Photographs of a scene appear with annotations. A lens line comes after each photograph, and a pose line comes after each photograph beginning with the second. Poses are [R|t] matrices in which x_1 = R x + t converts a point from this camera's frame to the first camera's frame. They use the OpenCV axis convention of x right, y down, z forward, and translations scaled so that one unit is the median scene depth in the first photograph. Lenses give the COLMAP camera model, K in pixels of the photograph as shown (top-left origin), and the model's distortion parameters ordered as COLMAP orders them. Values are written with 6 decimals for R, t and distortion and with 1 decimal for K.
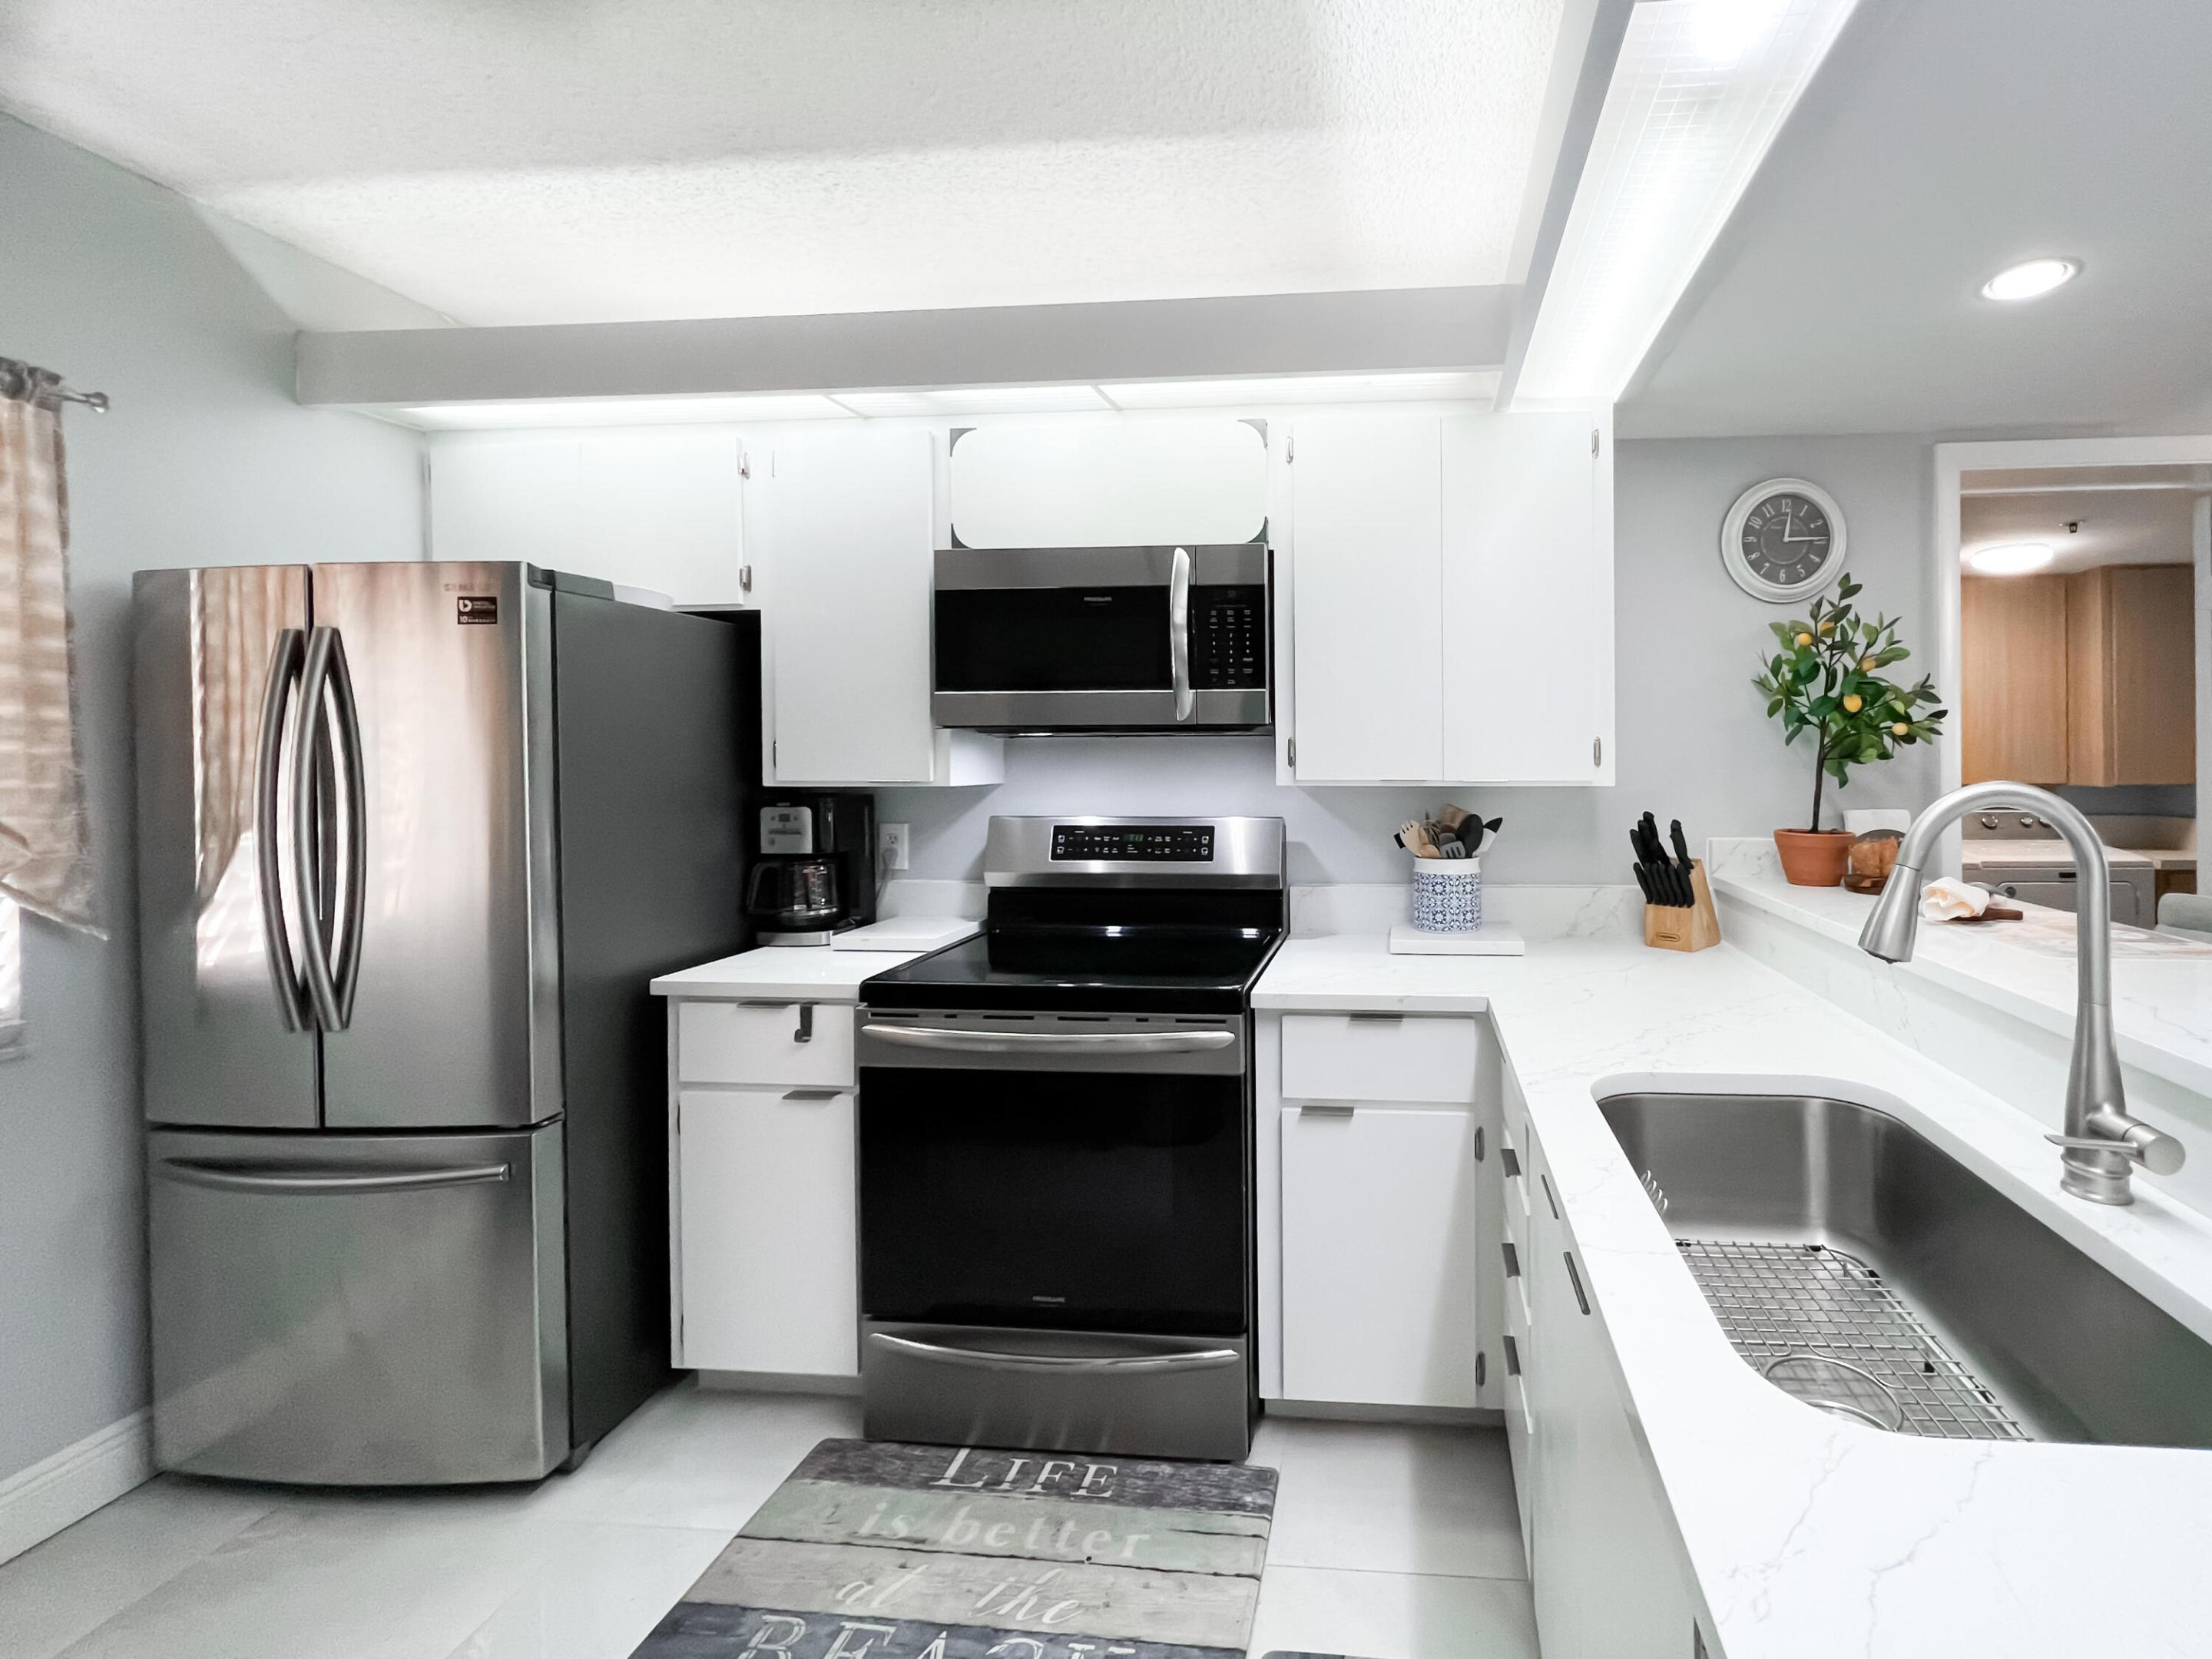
lens RADIAL K [[949.3, 0, 1181.7], [0, 949.3, 764.8], [0, 0, 1]] dist [-0.000918, 0.000197]
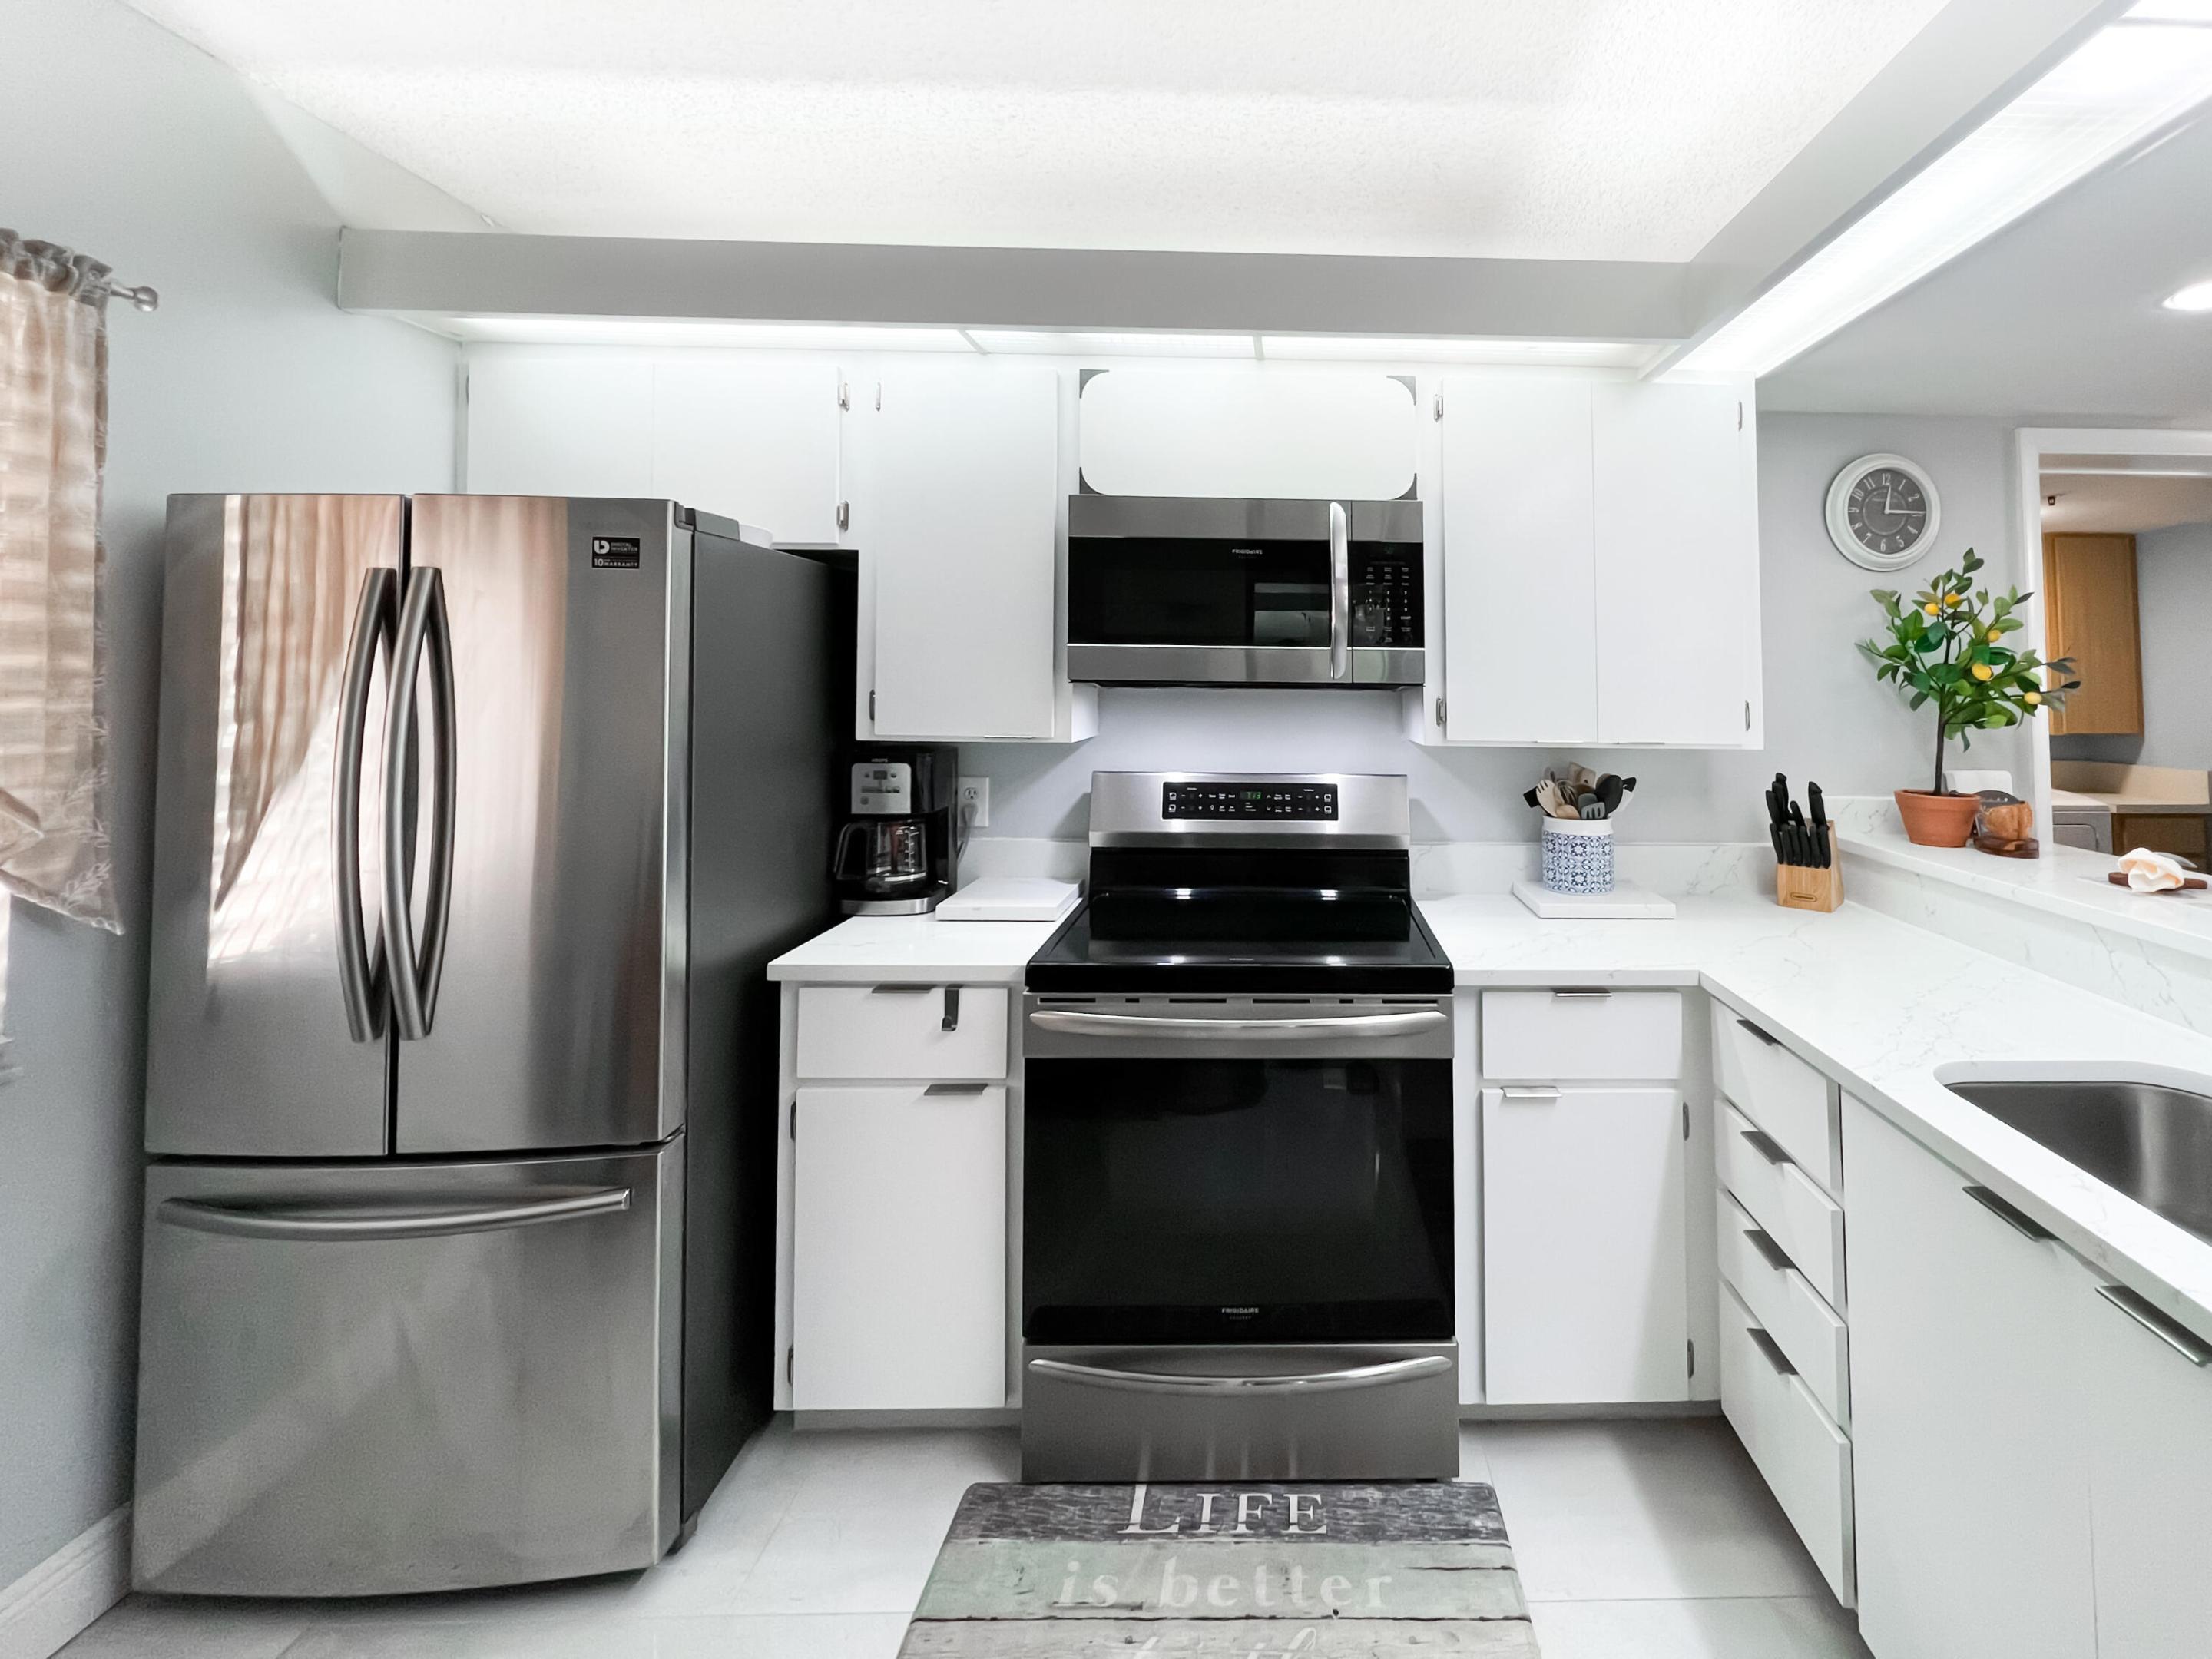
lens RADIAL K [[949.3, 0, 1251.6], [0, 949.3, 658.8], [0, 0, 1]] dist [-0.000918, 0.000197]
pose [[0.994078, 0.014423, 0.107710, -0.207798], [-0.009708, 0.998977, -0.044176, -0.025516], [-0.108237, 0.042869, 0.993200, 0.048859]]
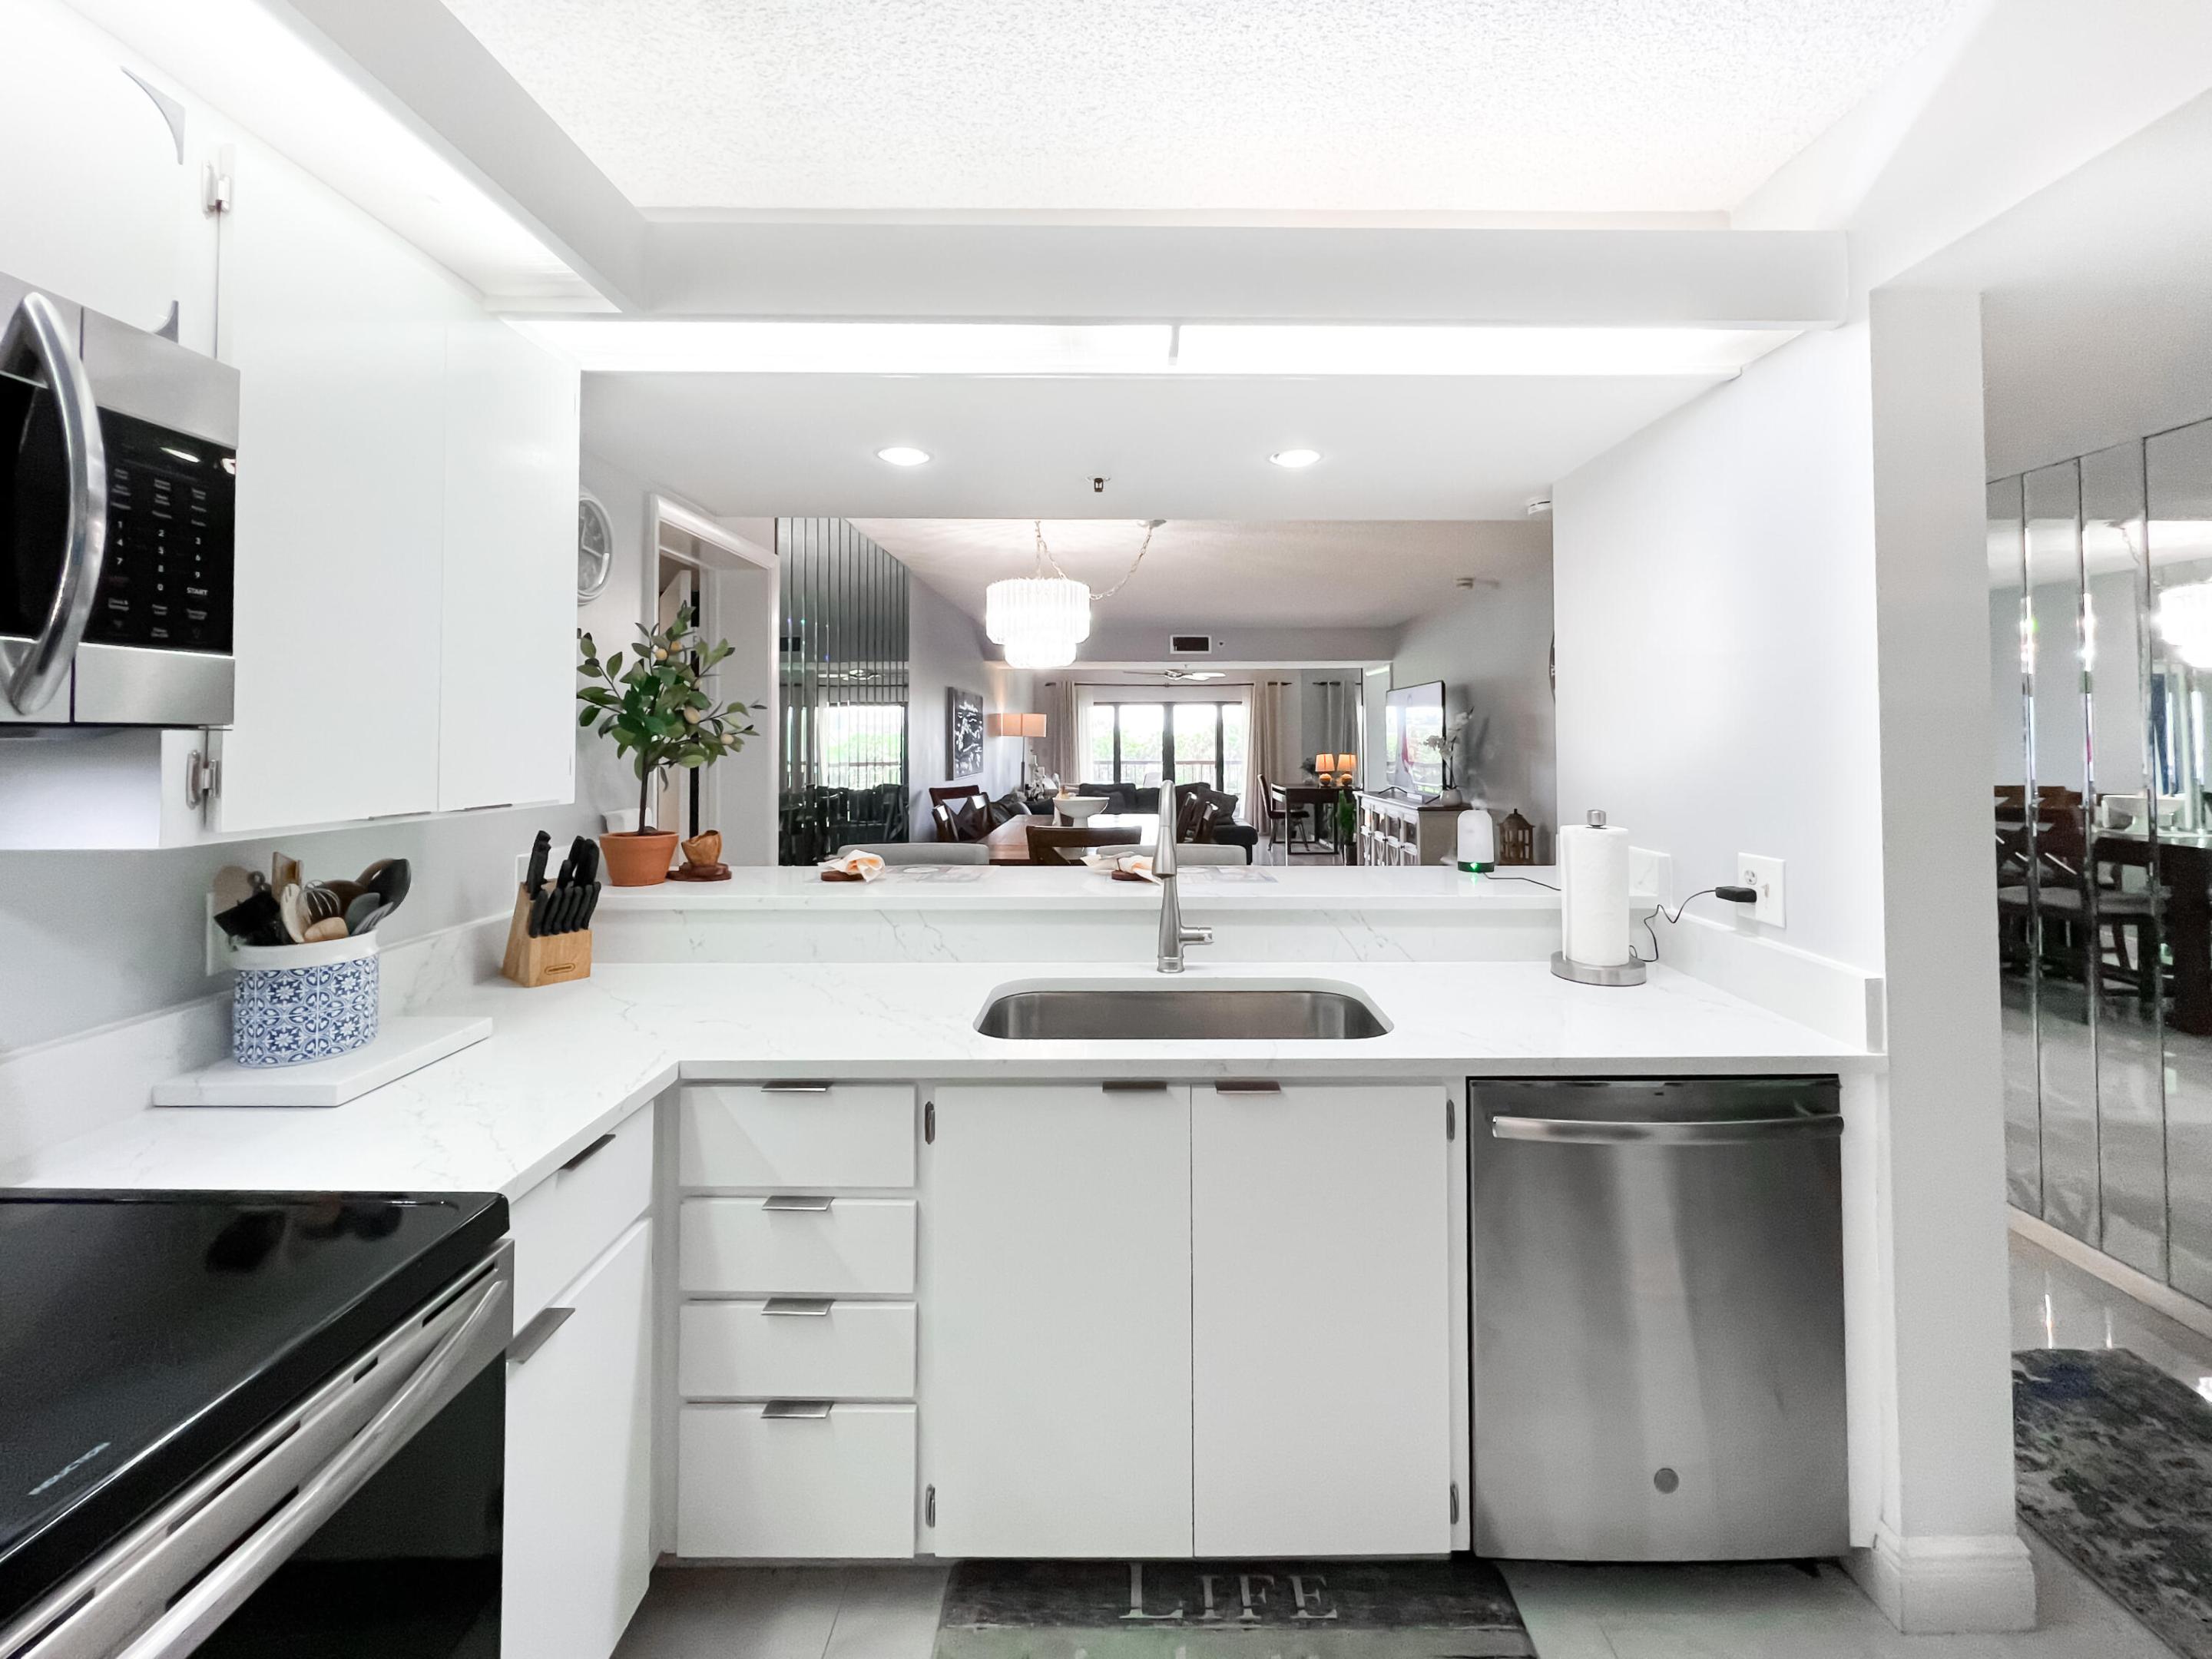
lens RADIAL K [[949.3, 0, 1186.4], [0, 949.3, 718.9], [0, 0, 1]] dist [-0.000918, 0.000197]
pose [[-0.152838, 0.021766, 0.988011, -0.512639], [0.012455, 0.999720, -0.020097, -0.031800], [-0.988173, 0.009234, -0.153067, 0.610771]]
